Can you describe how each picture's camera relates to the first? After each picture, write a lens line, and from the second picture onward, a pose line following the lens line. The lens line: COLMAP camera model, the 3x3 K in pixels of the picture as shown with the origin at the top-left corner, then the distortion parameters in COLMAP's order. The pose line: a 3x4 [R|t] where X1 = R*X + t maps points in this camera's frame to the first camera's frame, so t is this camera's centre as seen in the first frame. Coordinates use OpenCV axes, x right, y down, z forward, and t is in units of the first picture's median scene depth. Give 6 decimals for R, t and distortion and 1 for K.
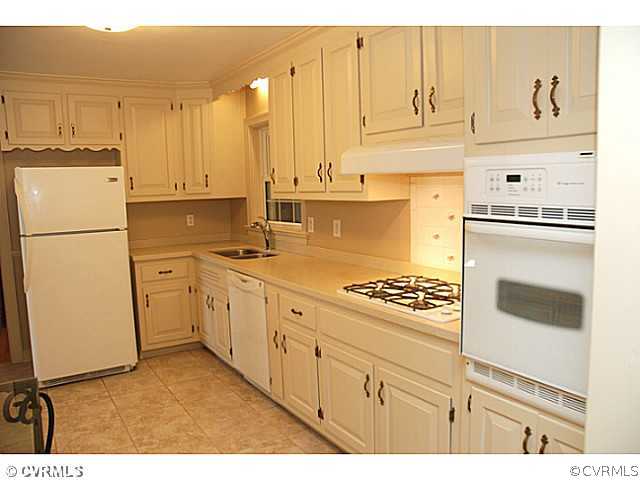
lens RADIAL K [[497.2, 0, 320.0], [0, 497.2, 240.0], [0, 0, 1]] dist [-0.099187, 0.002259]
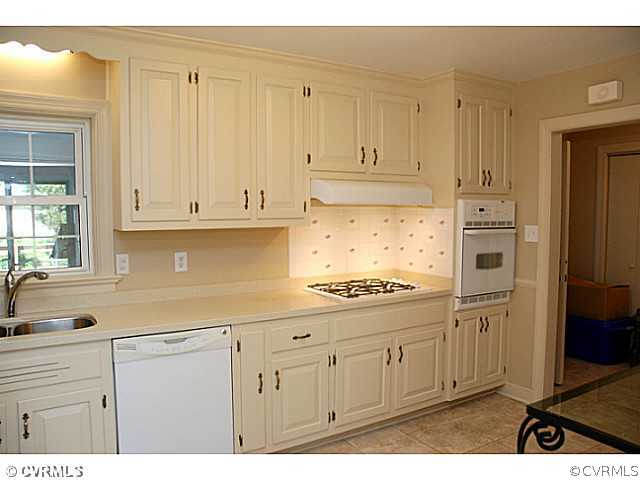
lens RADIAL K [[497.2, 0, 320.0], [0, 497.2, 240.0], [0, 0, 1]] dist [-0.099187, 0.002259]
pose [[0.016611, -0.037506, 0.999158, -1.072795], [0.113322, 0.992928, 0.035388, -0.083384], [-0.993419, 0.112639, 0.020744, 0.943136]]
